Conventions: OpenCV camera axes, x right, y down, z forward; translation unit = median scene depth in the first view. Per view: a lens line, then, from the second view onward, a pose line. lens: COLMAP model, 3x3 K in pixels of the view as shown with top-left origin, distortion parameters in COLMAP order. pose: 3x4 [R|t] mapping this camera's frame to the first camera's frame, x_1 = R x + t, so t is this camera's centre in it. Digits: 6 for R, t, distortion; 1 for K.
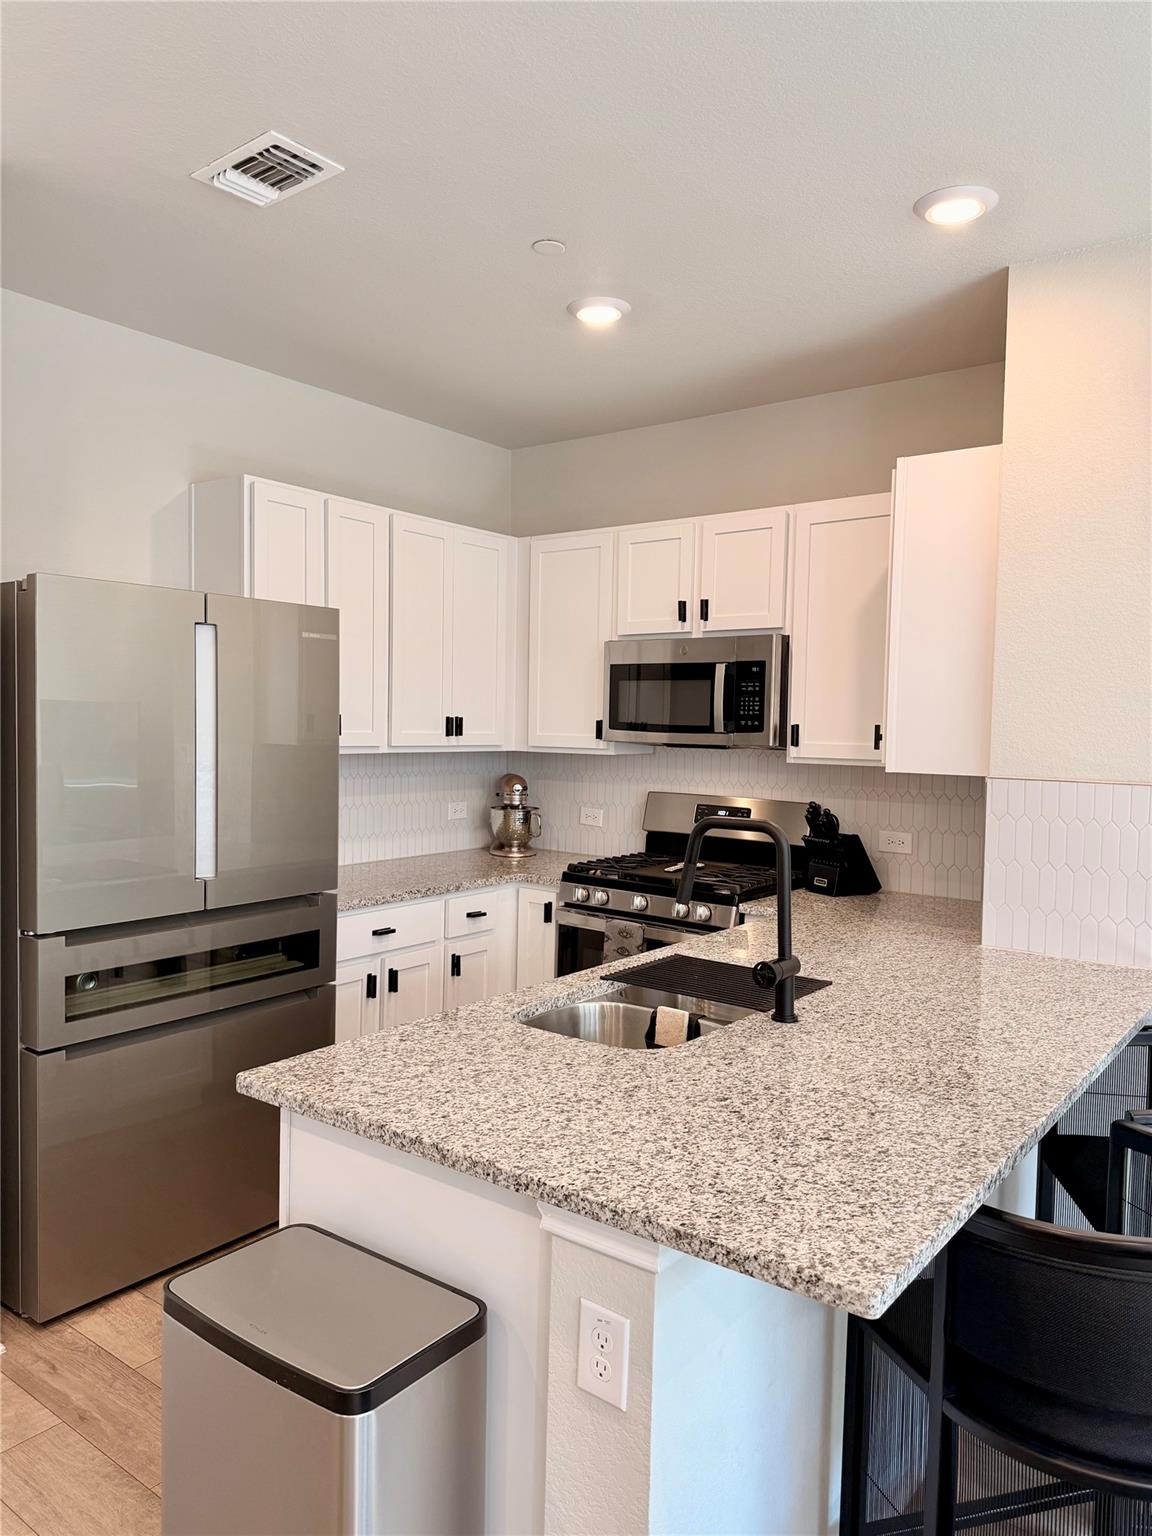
lens RADIAL K [[1080.1, 0, 576.0], [0, 1080.1, 768.0], [0, 0, 1]] dist [0.060938, -0.074537]
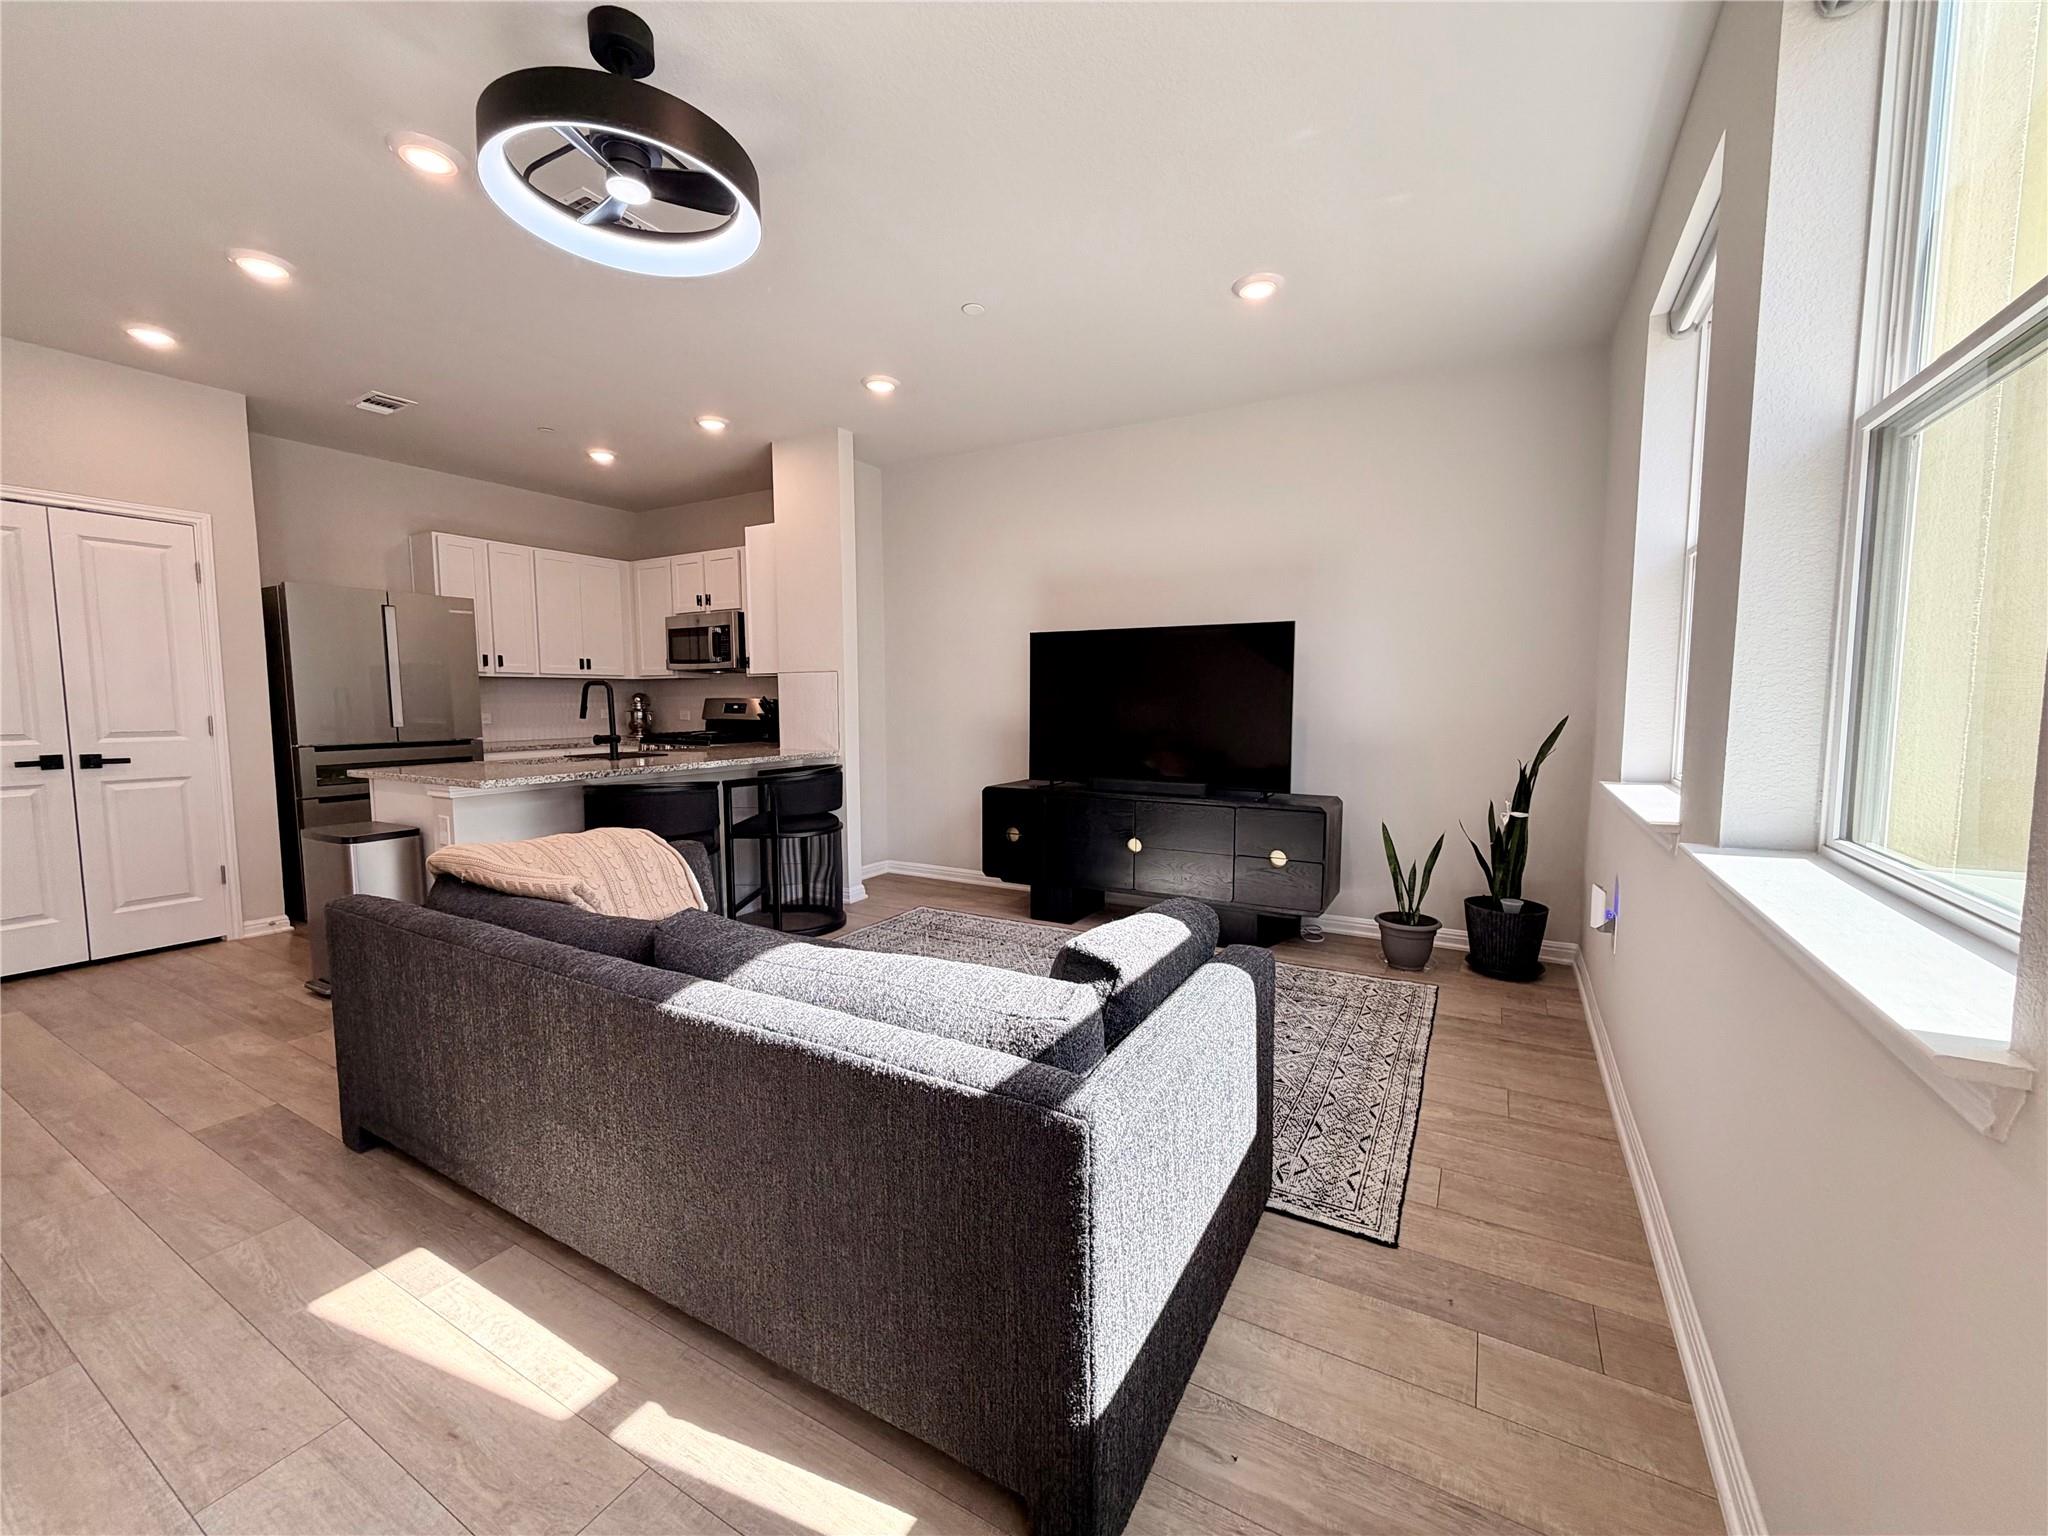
lens RADIAL K [[815.8, 0, 1024.0], [0, 815.8, 768.0], [0, 0, 1]] dist [-0.000493, 0.000032]
pose [[0.991633, -0.031067, 0.125297, 0.632257], [0.025474, 0.998617, 0.045996, 0.132828], [-0.126553, -0.042419, 0.991052, -0.692600]]
